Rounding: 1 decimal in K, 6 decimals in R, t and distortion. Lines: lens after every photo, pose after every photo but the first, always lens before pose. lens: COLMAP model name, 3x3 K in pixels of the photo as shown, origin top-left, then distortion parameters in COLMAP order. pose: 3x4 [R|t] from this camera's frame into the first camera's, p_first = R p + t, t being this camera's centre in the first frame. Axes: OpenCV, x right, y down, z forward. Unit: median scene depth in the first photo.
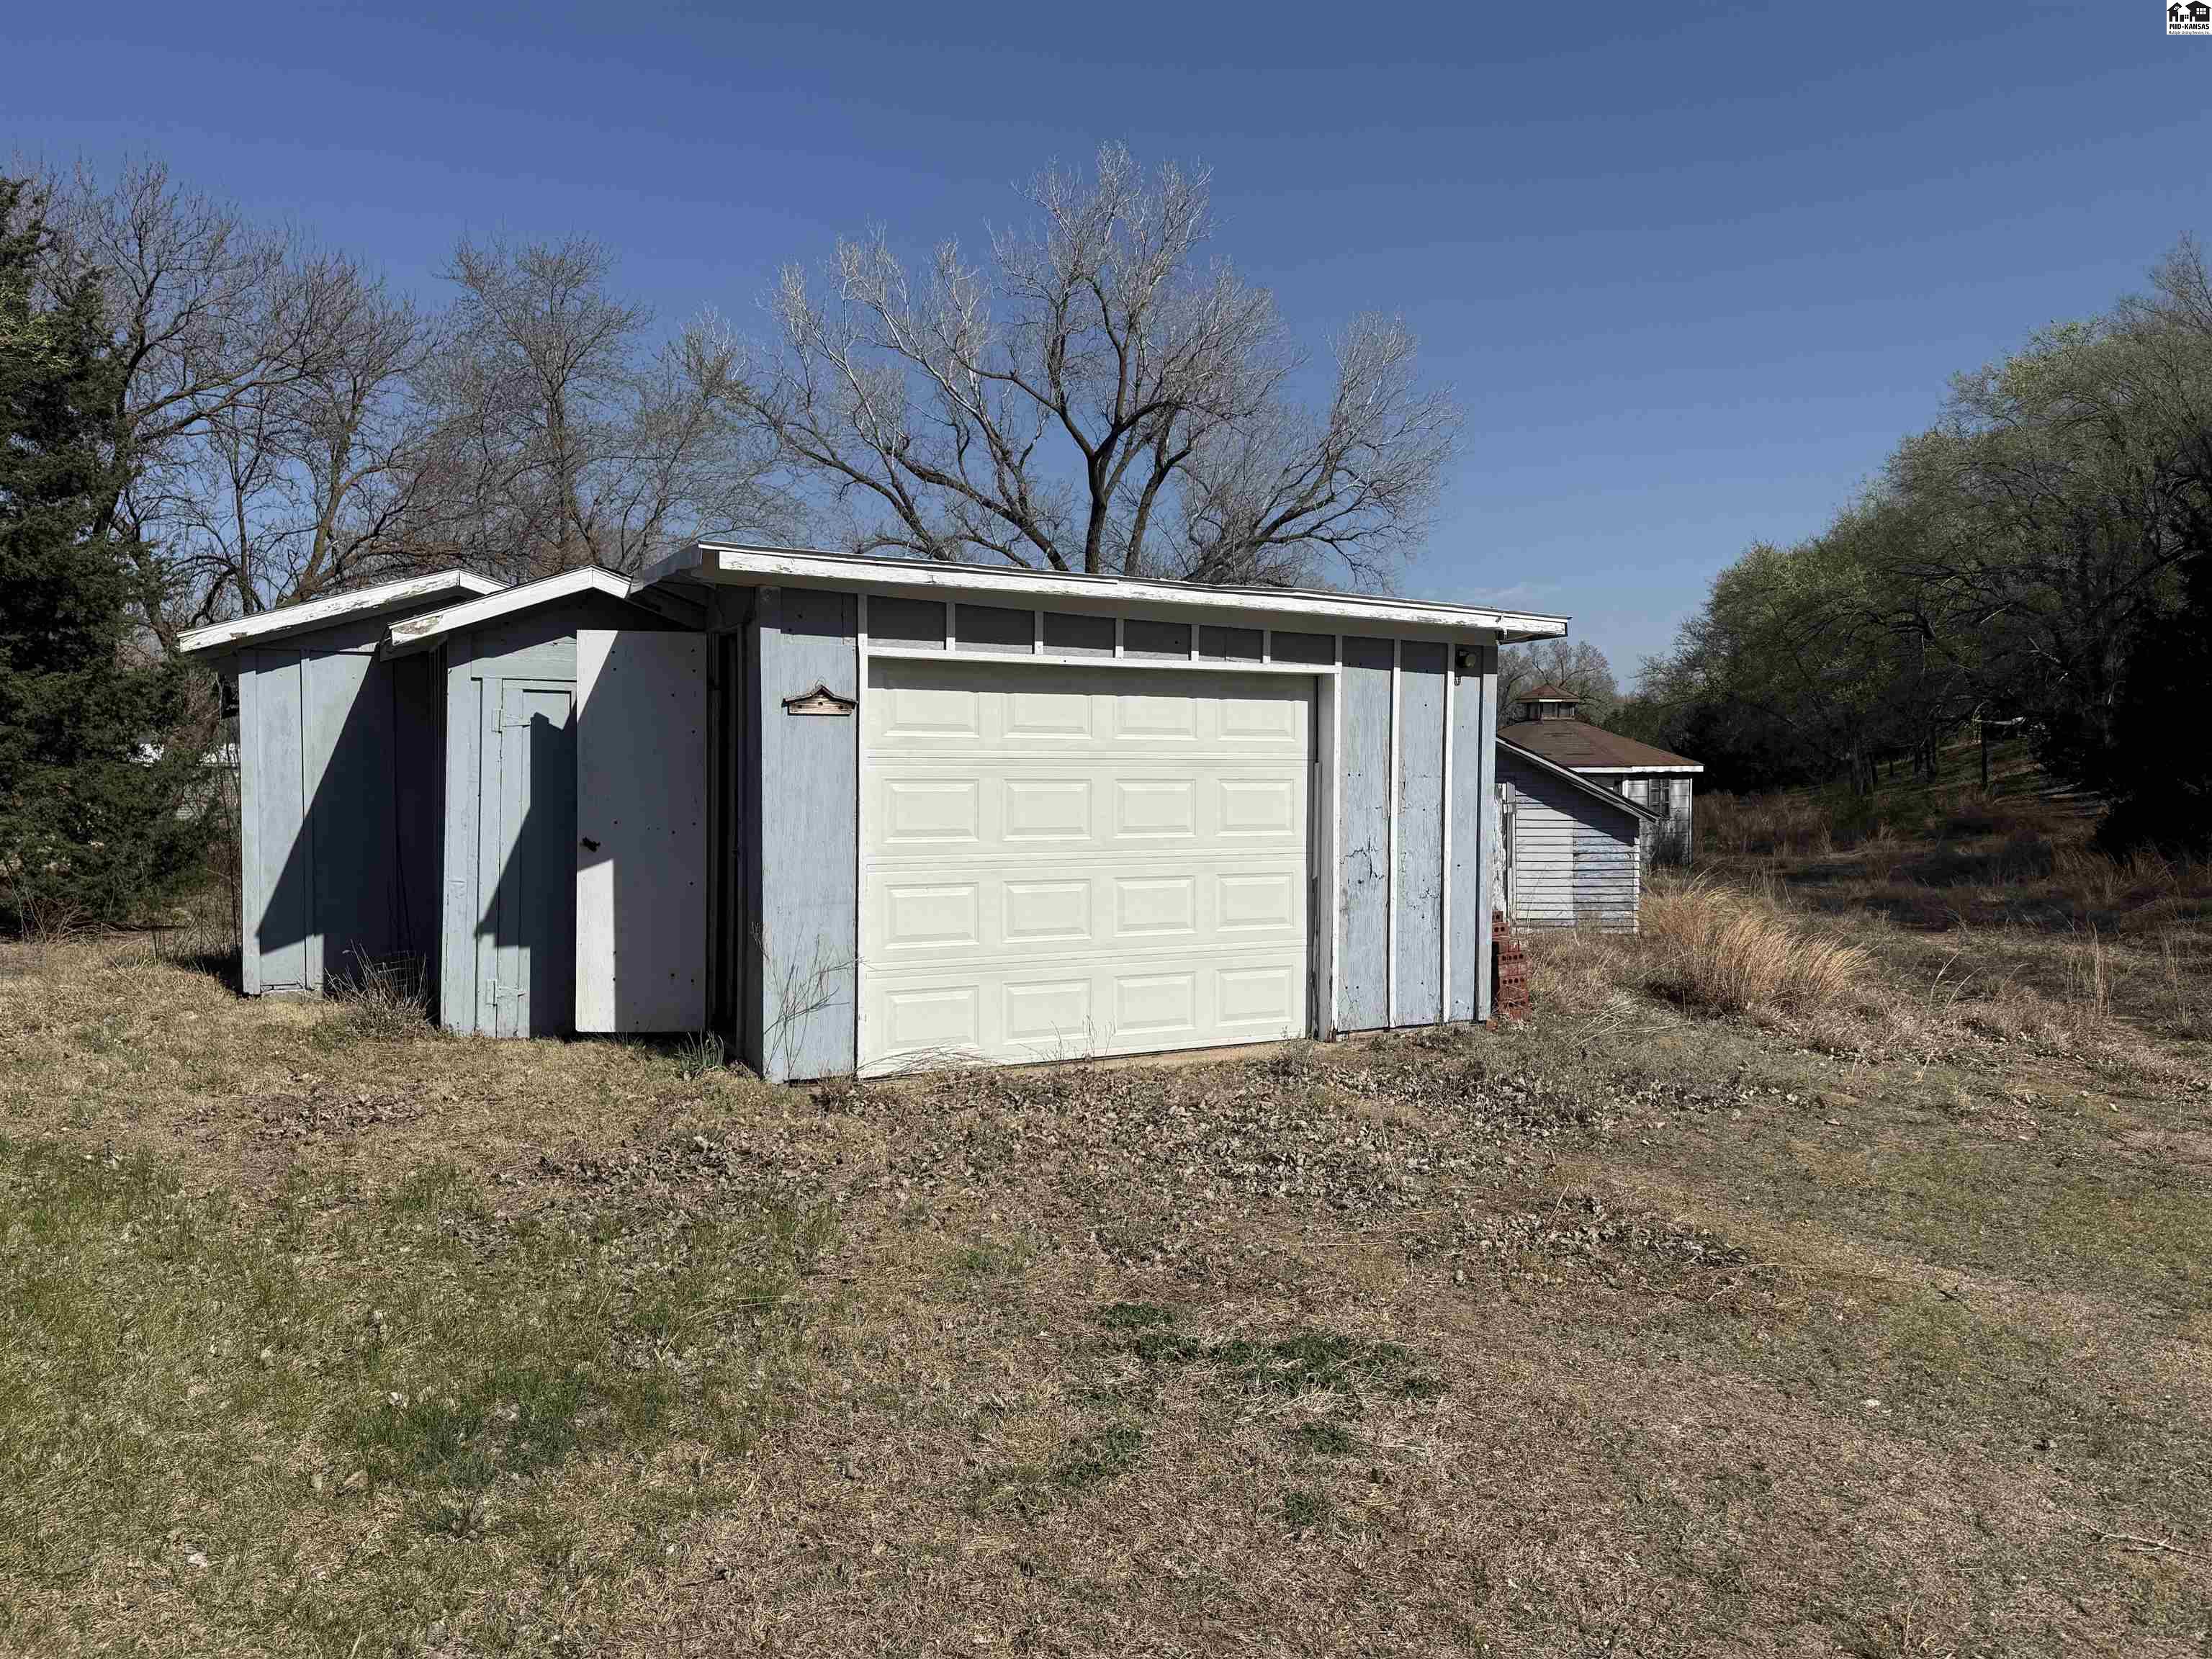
lens RADIAL K [[1565.4, 0, 1107.6], [0, 1565.4, 836.8], [0, 0, 1]] dist [0.024604, -0.023325]
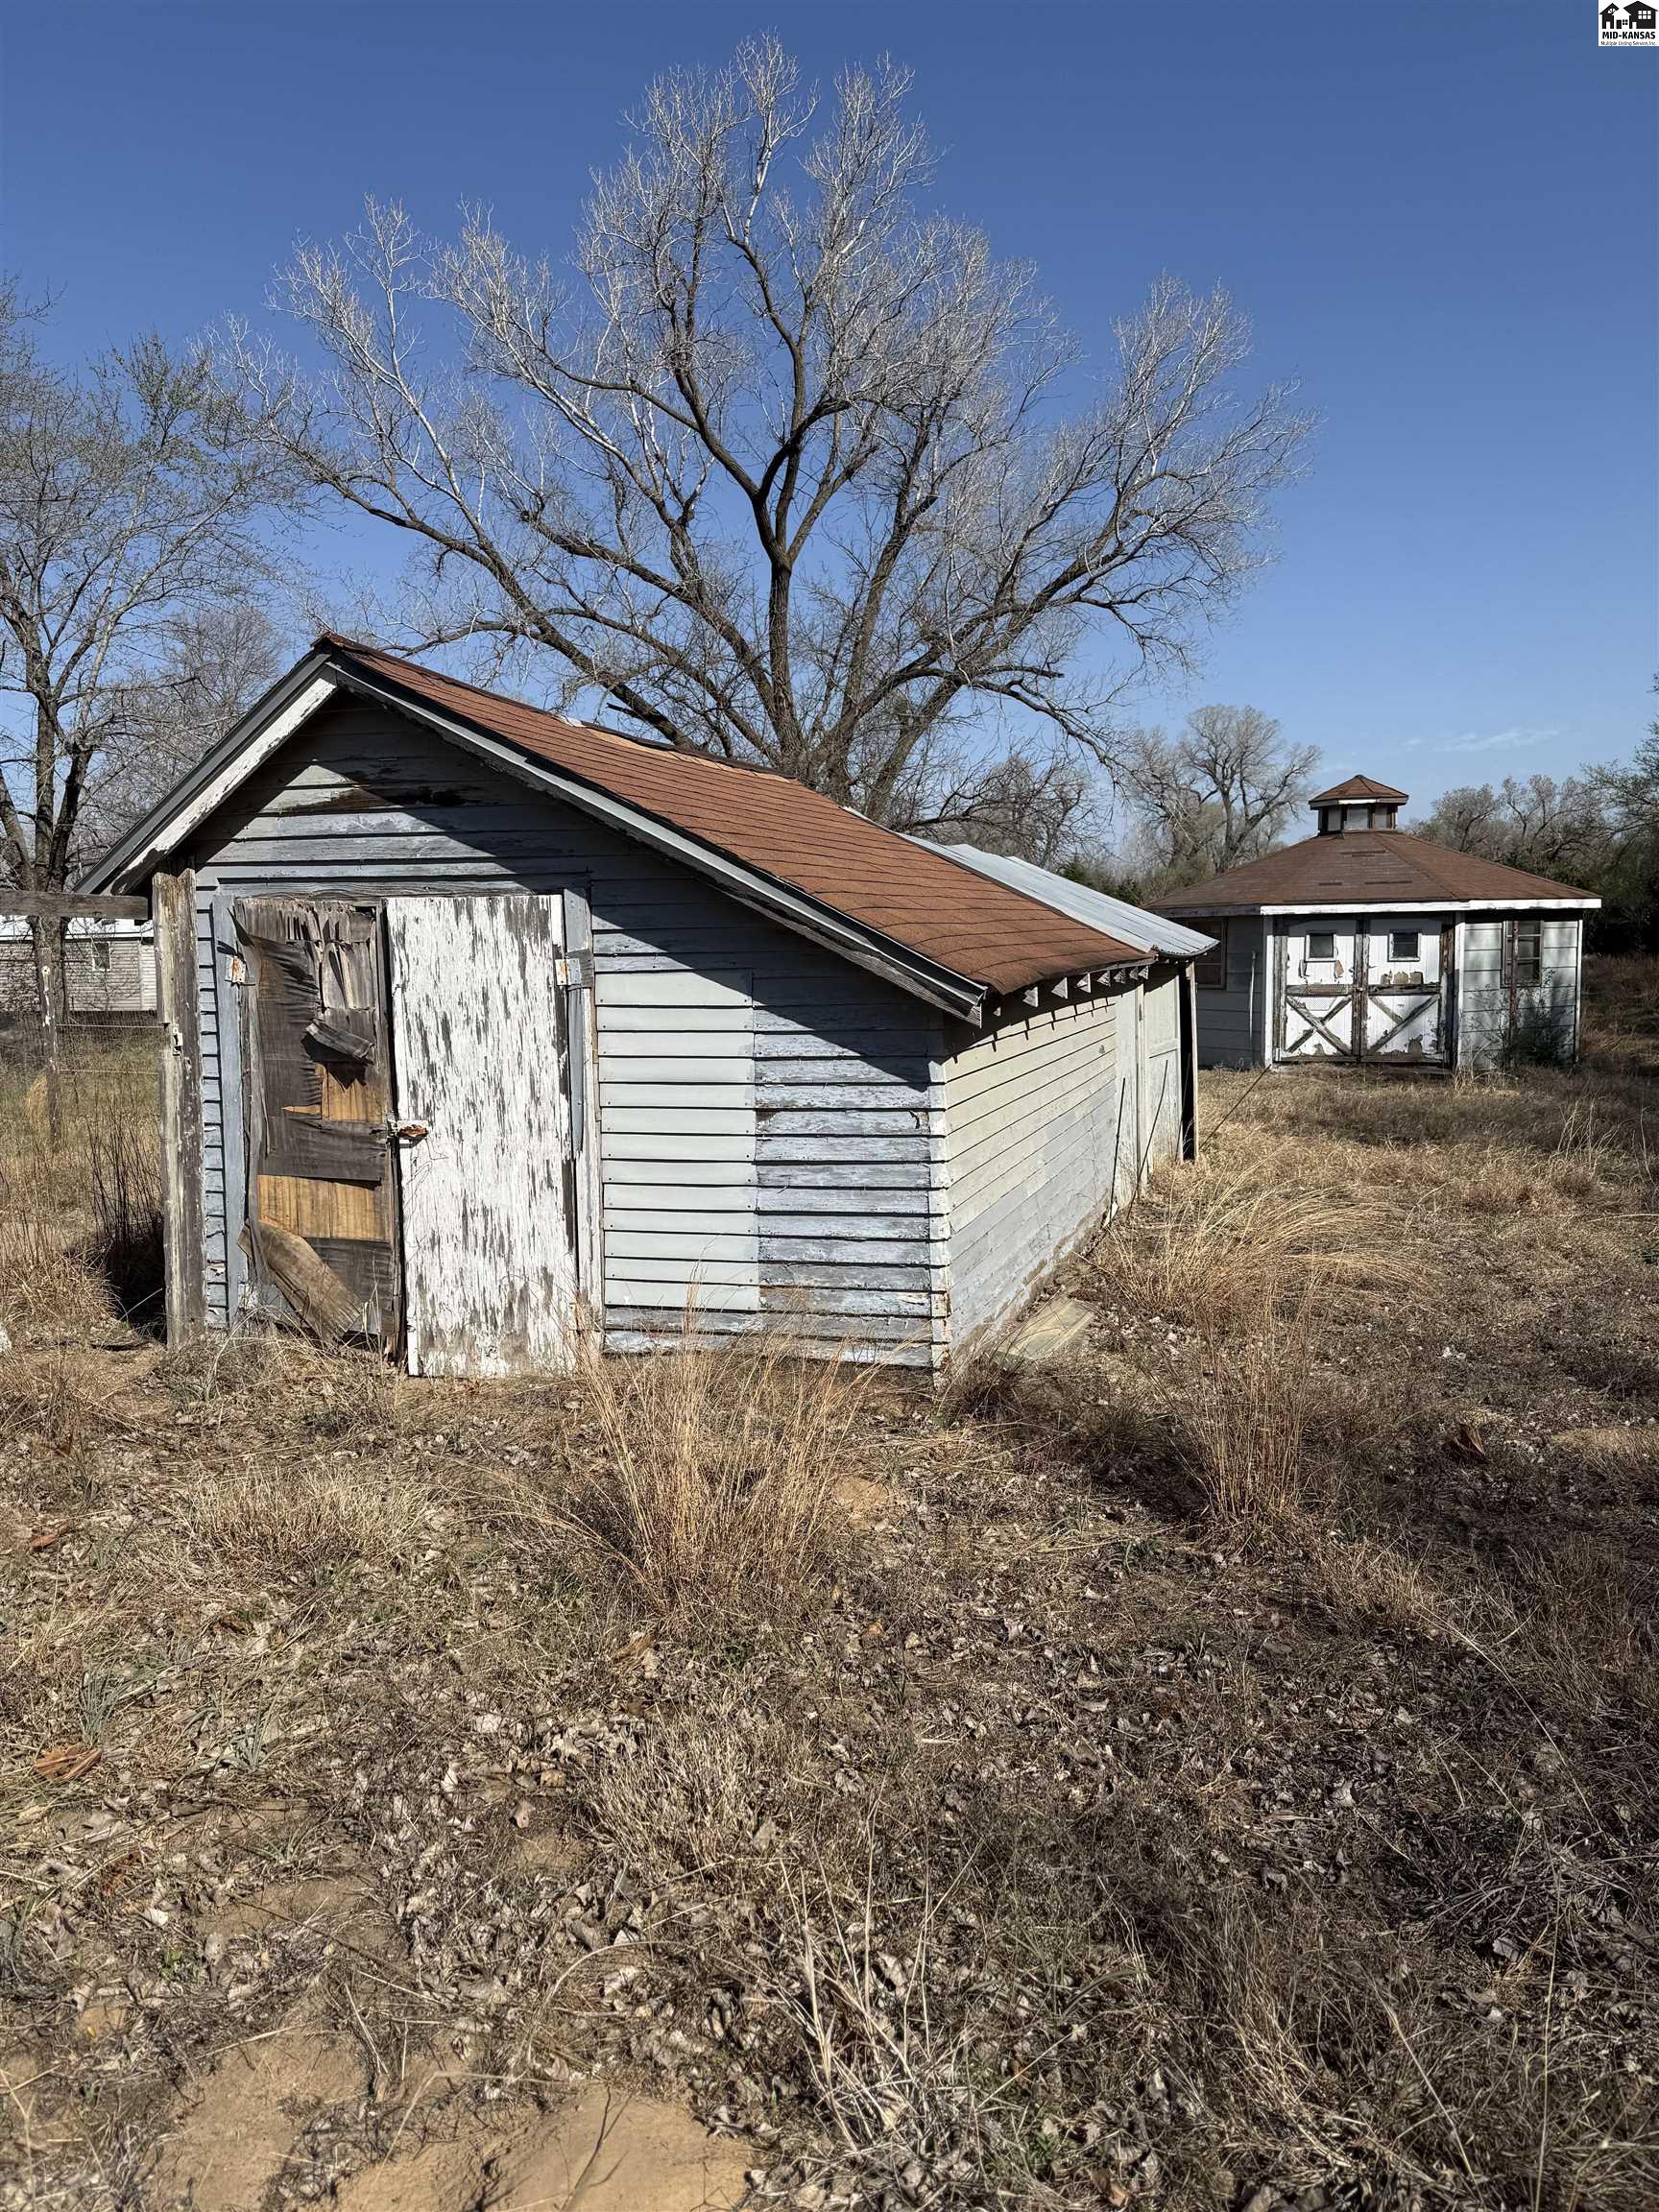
lens RADIAL K [[1565.4, 0, 830.4], [0, 1565.4, 1095.2], [0, 0, 1]] dist [0.024604, -0.023325]
pose [[0.987366, -0.000005, -0.158457, 0.182382], [0.008961, 0.998402, 0.055803, -0.005140], [0.158204, -0.056518, 0.985788, 0.344950]]
